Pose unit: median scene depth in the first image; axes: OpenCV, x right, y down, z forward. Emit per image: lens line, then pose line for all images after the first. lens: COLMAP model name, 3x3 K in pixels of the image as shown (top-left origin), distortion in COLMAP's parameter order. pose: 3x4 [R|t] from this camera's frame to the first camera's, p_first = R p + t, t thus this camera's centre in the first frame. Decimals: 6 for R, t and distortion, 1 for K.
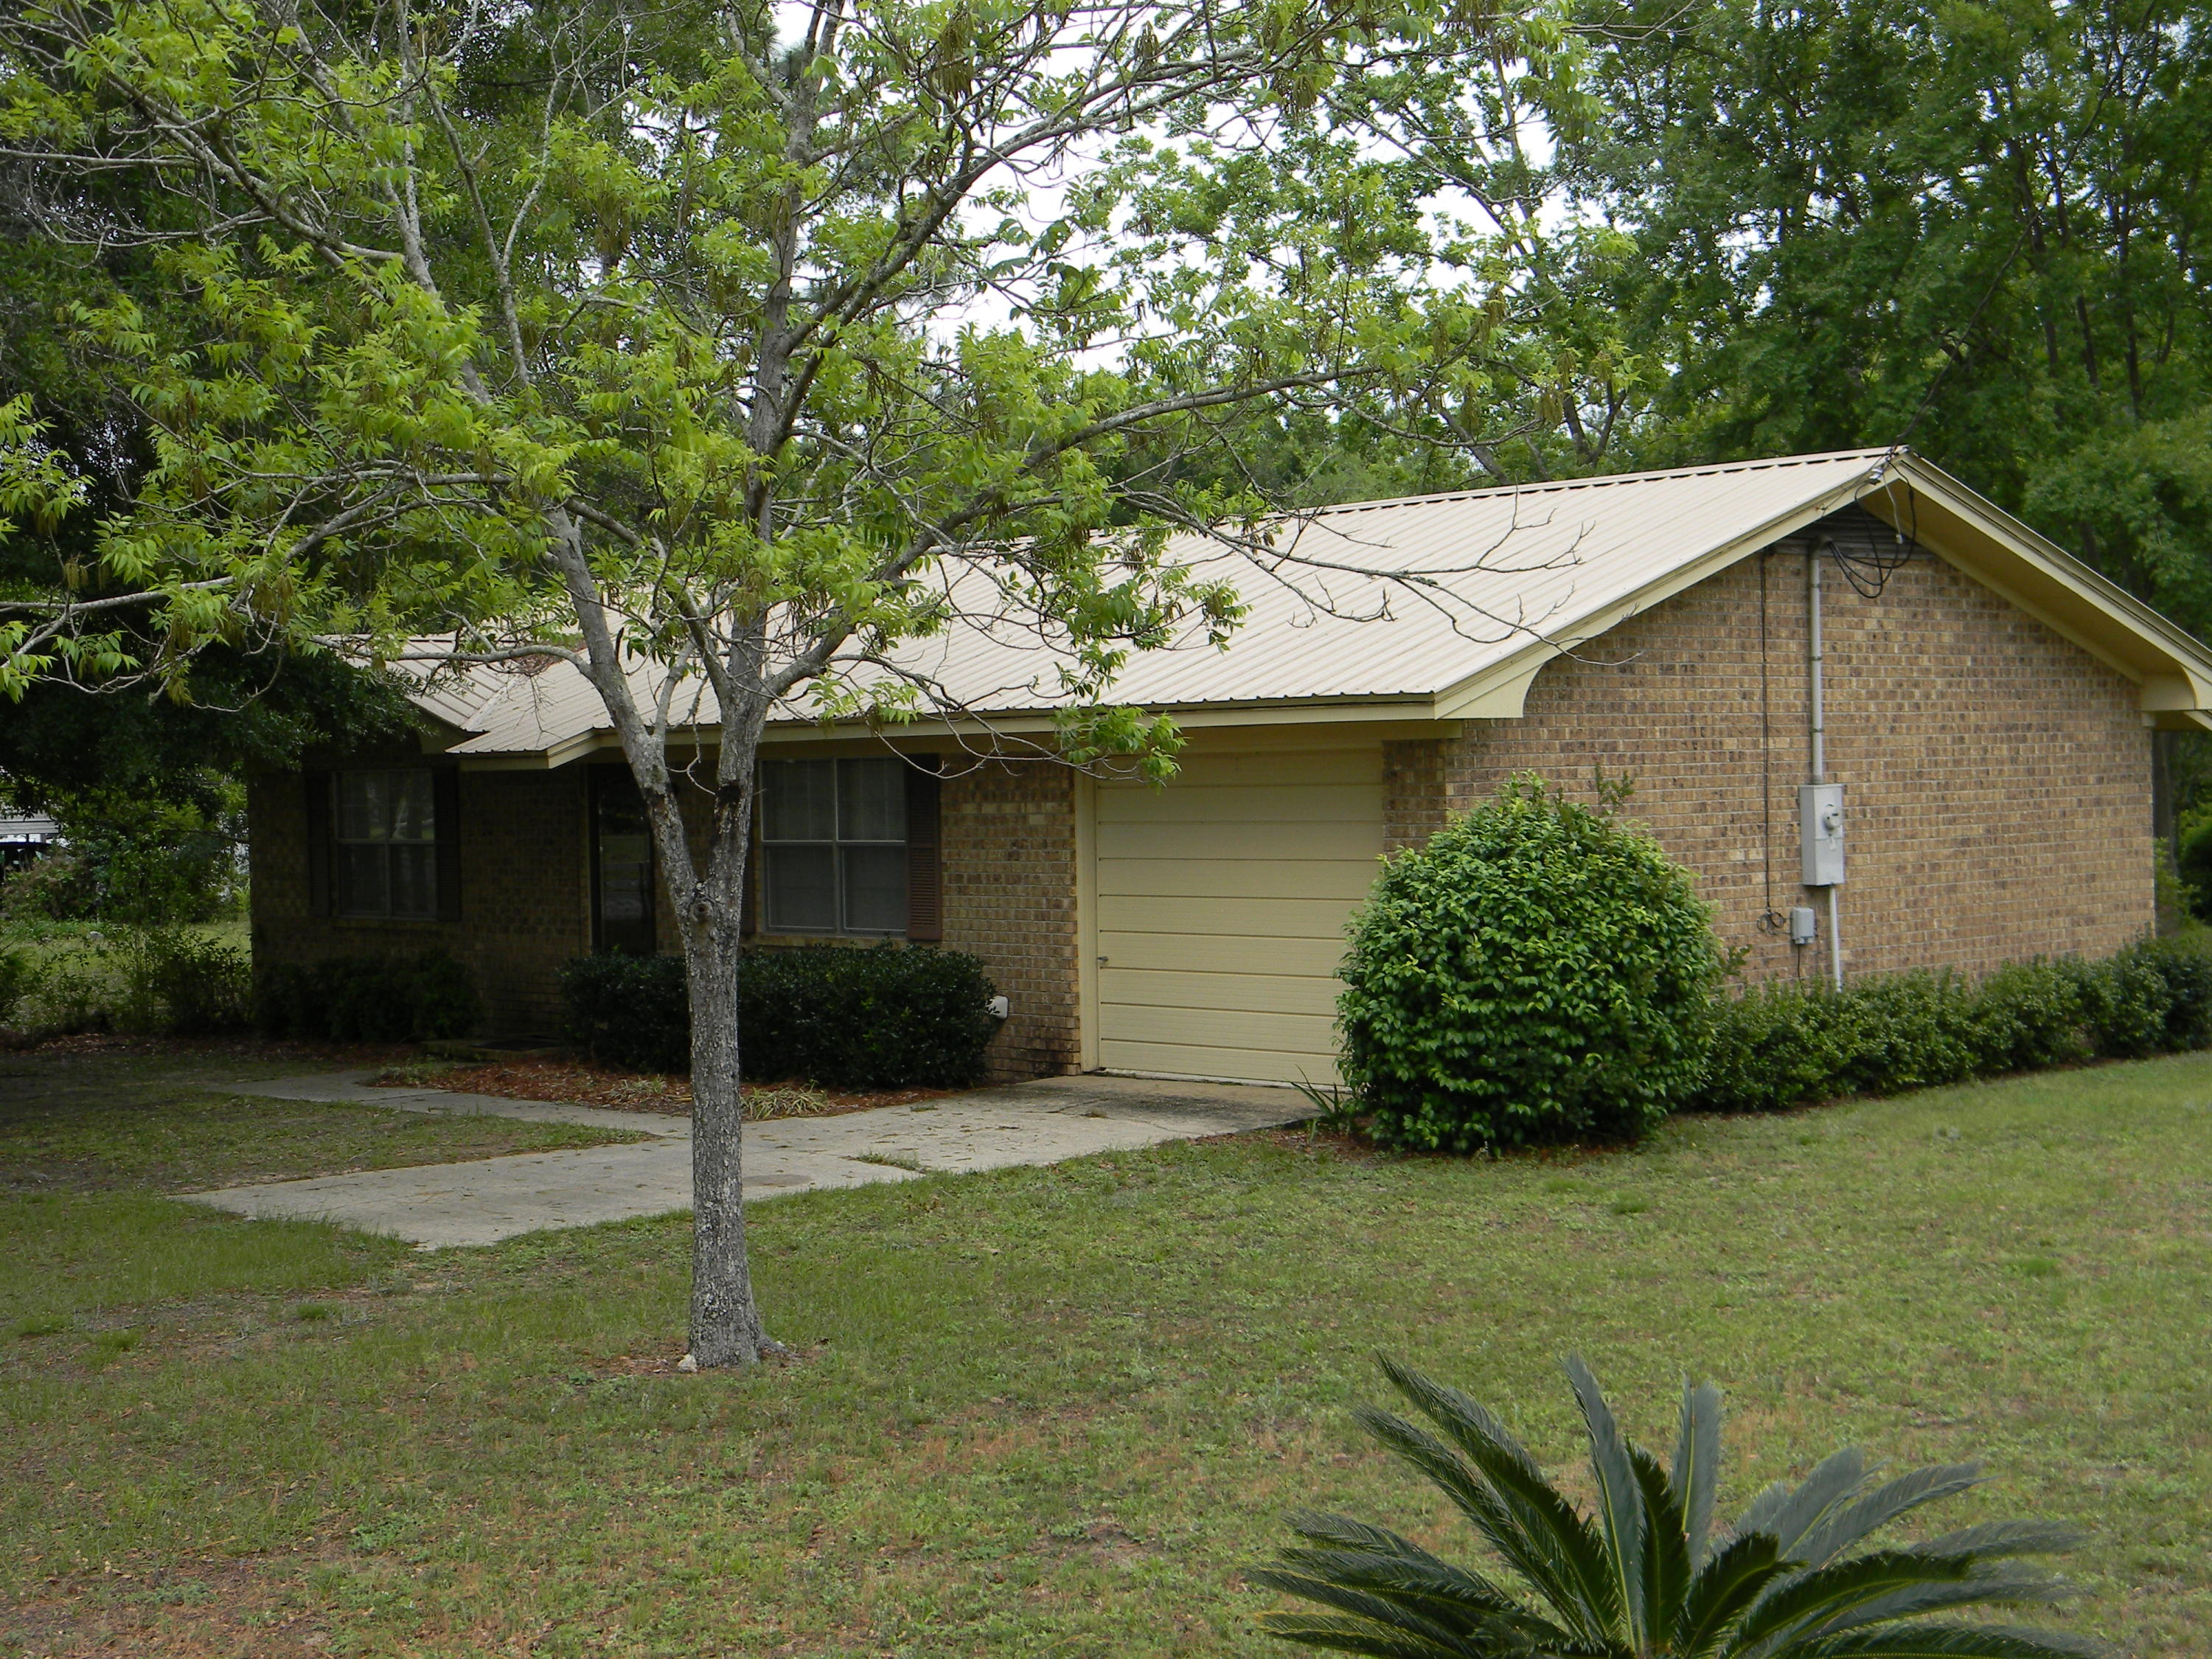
lens RADIAL K [[3056.4, 0, 1105.0], [0, 3056.4, 828.5], [0, 0, 1]] dist [0.026289, 0.000000]
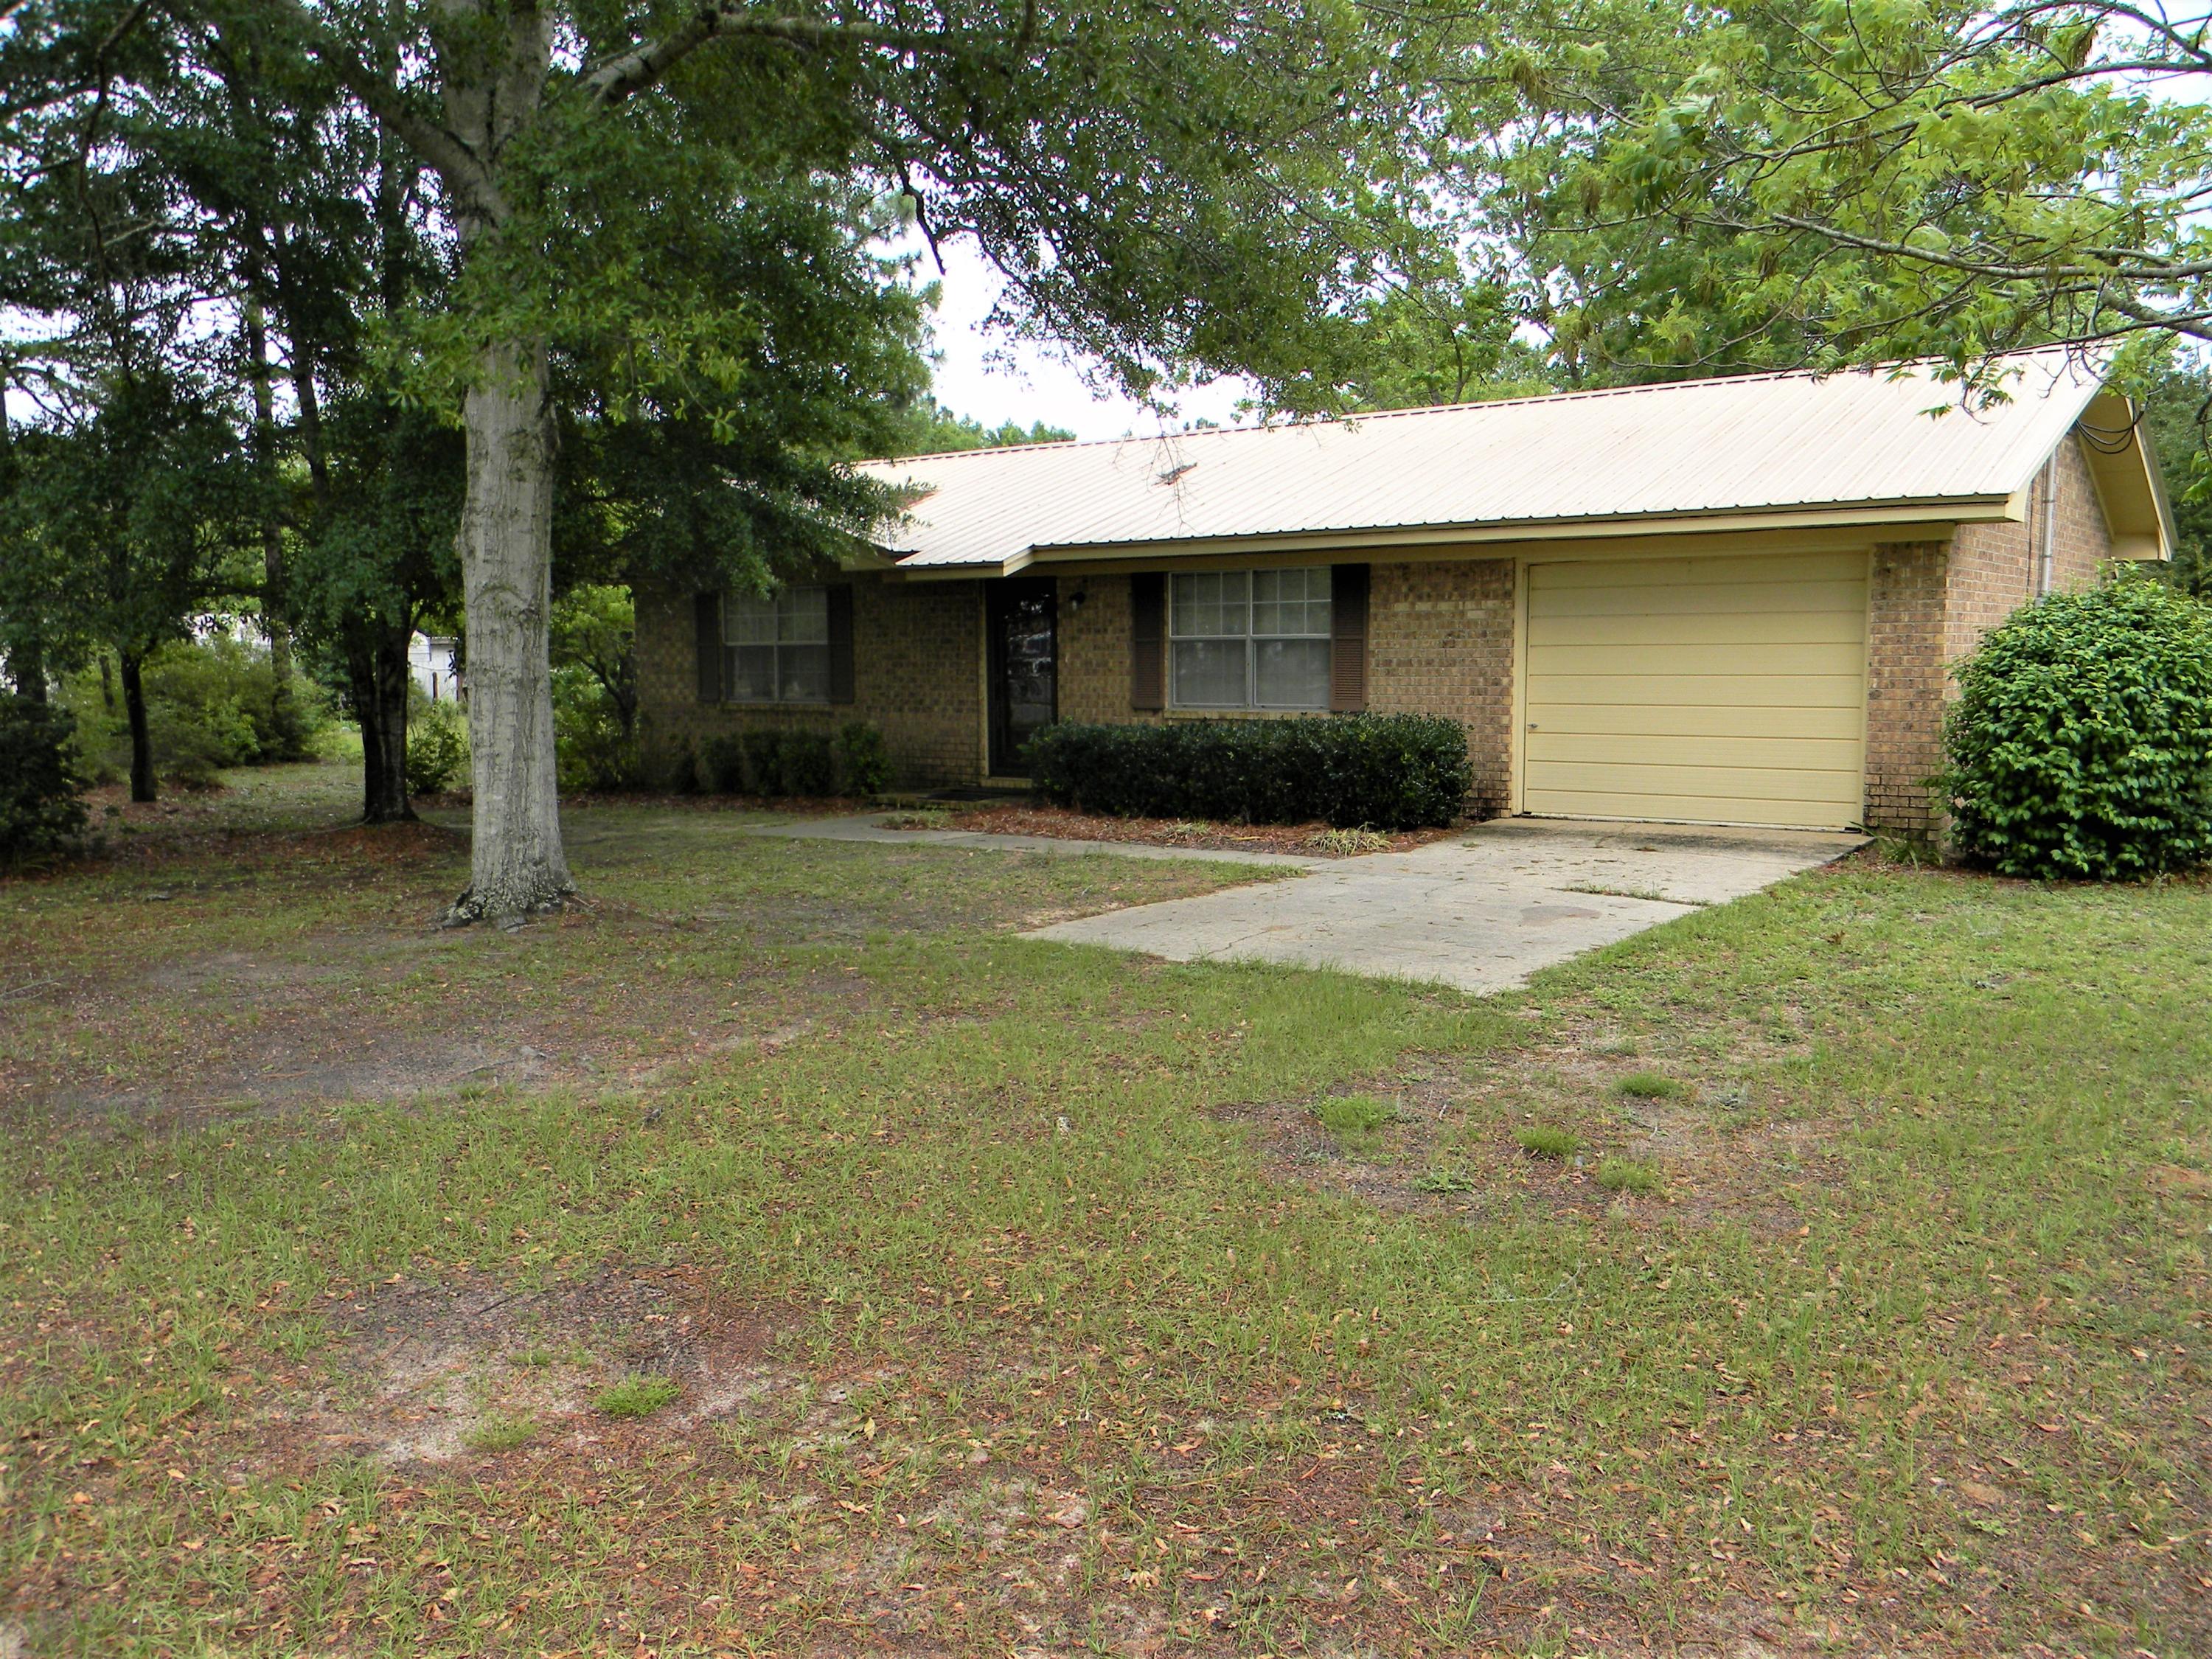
lens RADIAL K [[1767.9, 0, 1107.9], [0, 1767.9, 832.4], [0, 0, 1]] dist [-0.001420, -0.000843]
pose [[0.984815, -0.005783, 0.173509, -0.300176], [-0.009036, 0.996383, 0.084499, 0.026432], [-0.173370, -0.084784, 0.981201, 0.310896]]
